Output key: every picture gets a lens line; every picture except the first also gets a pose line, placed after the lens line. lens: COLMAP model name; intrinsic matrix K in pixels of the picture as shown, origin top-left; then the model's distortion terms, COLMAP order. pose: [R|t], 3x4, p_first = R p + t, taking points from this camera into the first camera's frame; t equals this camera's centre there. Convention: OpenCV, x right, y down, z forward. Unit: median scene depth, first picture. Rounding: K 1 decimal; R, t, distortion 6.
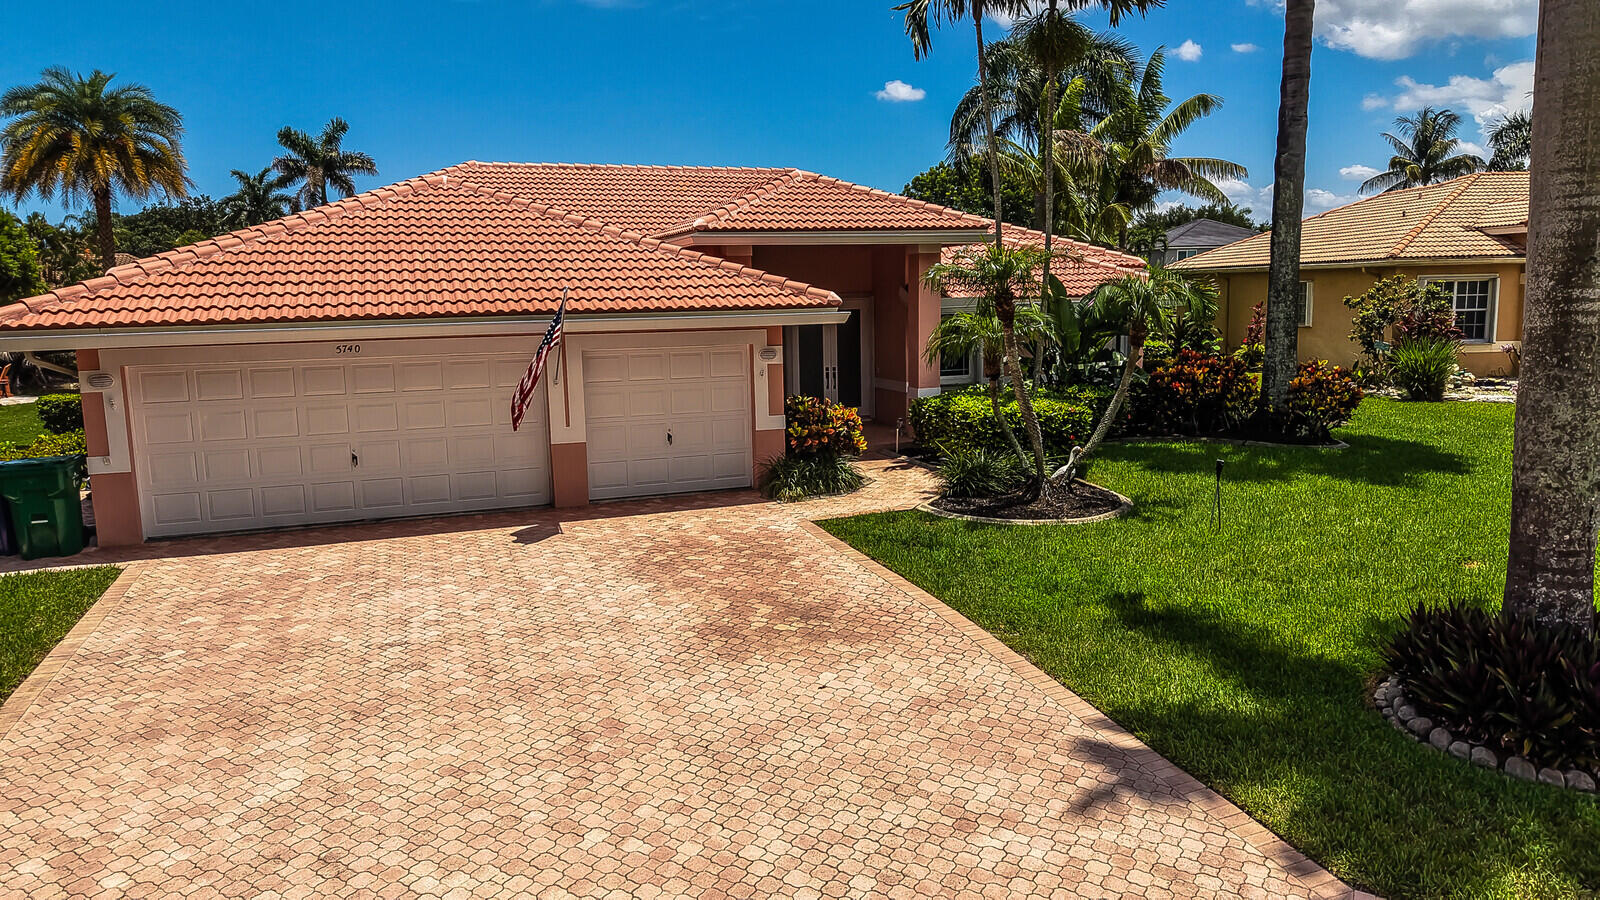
lens RADIAL K [[1070.8, 0, 792.9], [0, 1070.8, 441.8], [0, 0, 1]] dist [0.040795, -0.048368]
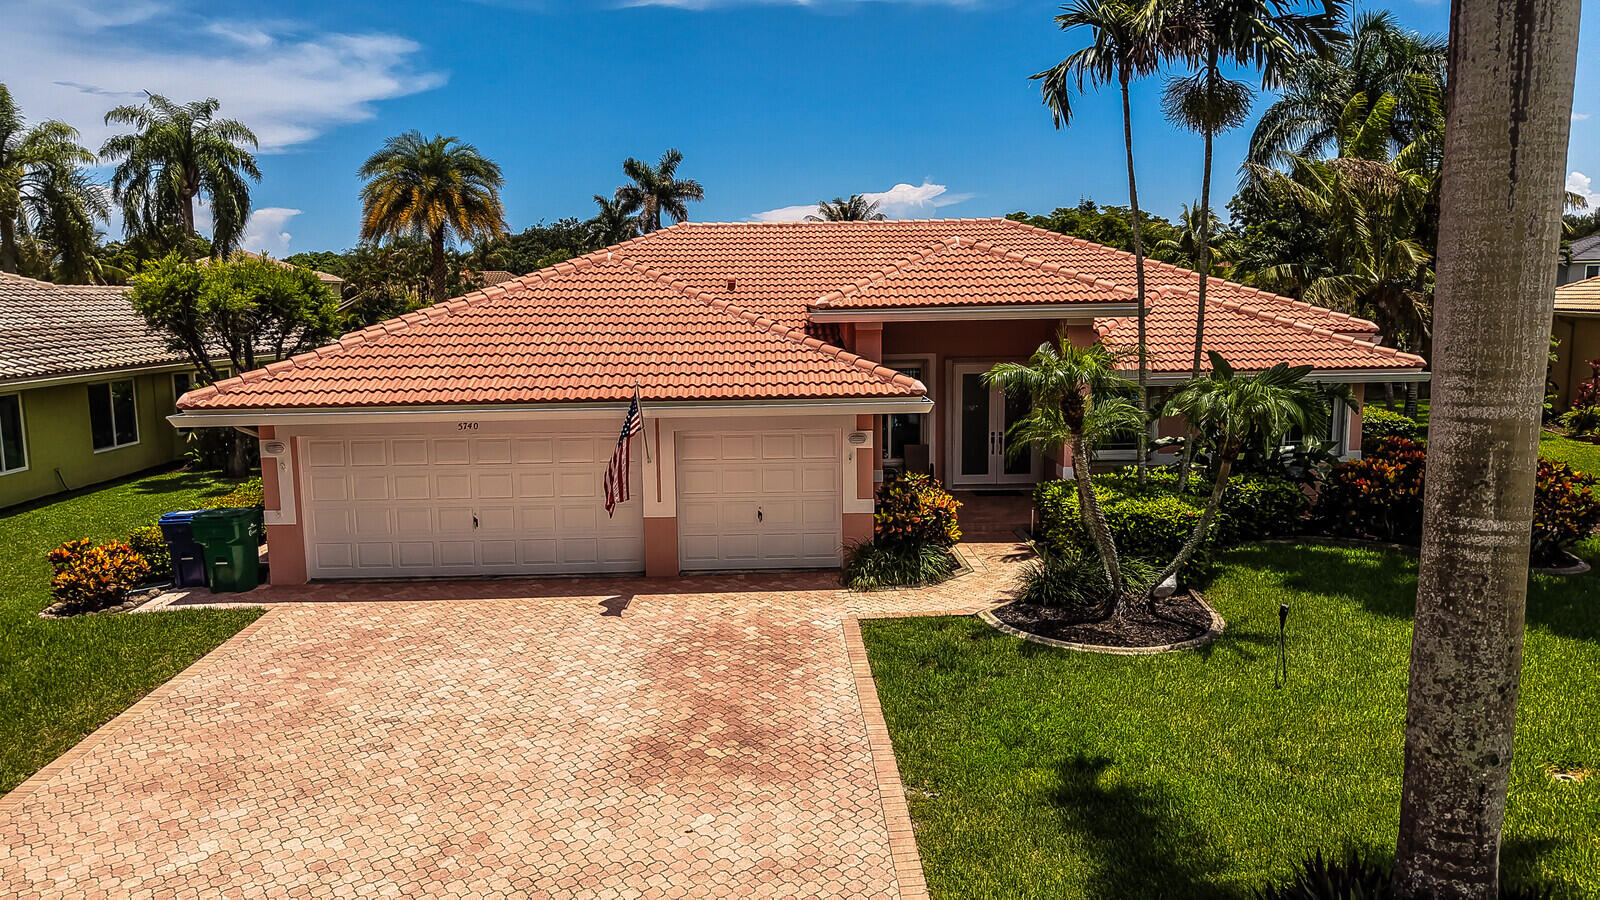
lens RADIAL K [[1070.8, 0, 796.9], [0, 1070.8, 434.8], [0, 0, 1]] dist [0.040795, -0.048368]
pose [[0.949469, 0.048593, -0.310076, 0.310572], [-0.050863, 0.998705, 0.000765, -0.111777], [0.309712, 0.015046, 0.950711, 0.041182]]
